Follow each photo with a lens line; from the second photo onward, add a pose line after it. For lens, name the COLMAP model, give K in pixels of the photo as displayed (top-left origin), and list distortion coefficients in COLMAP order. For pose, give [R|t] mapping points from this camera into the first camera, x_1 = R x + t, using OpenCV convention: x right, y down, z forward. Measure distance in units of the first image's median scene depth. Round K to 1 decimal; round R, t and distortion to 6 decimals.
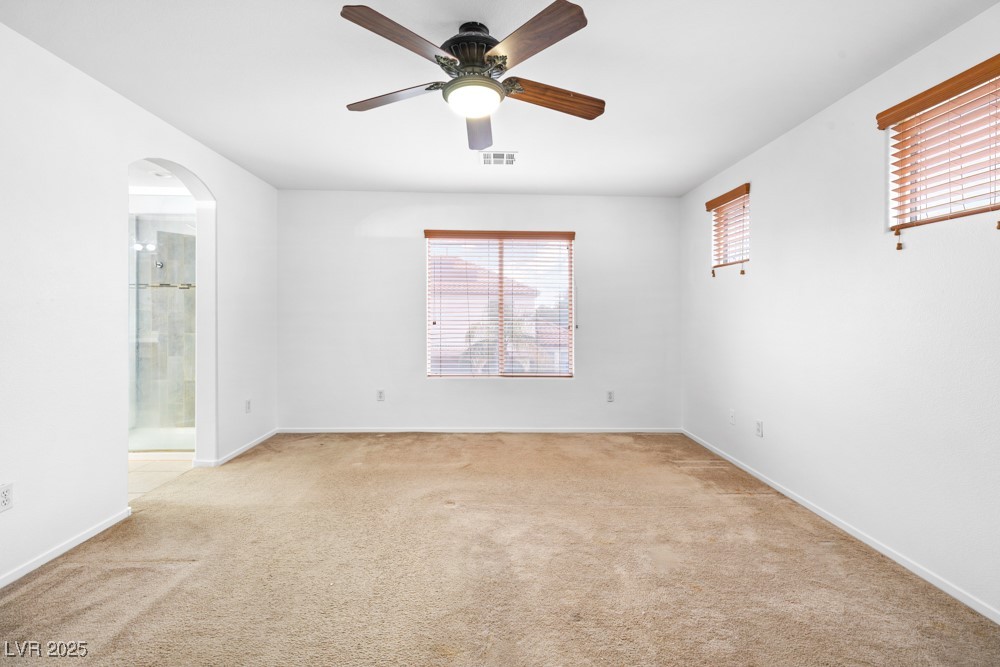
lens RADIAL K [[457.6, 0, 494.9], [0, 457.6, 312.8], [0, 0, 1]] dist [0.005623, 0.000148]
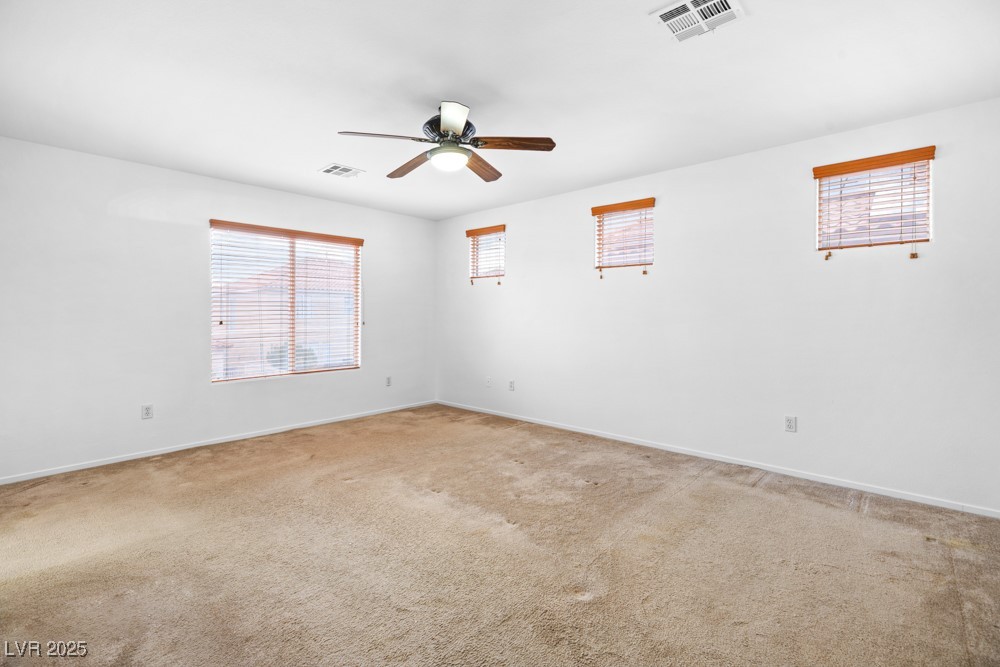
lens RADIAL K [[457.6, 0, 507.7], [0, 457.6, 313.6], [0, 0, 1]] dist [0.005623, 0.000148]
pose [[0.692893, -0.008271, 0.720993, -0.549937], [0.003488, 0.999961, 0.008120, -0.001805], [-0.721032, -0.003111, 0.692894, -0.057561]]
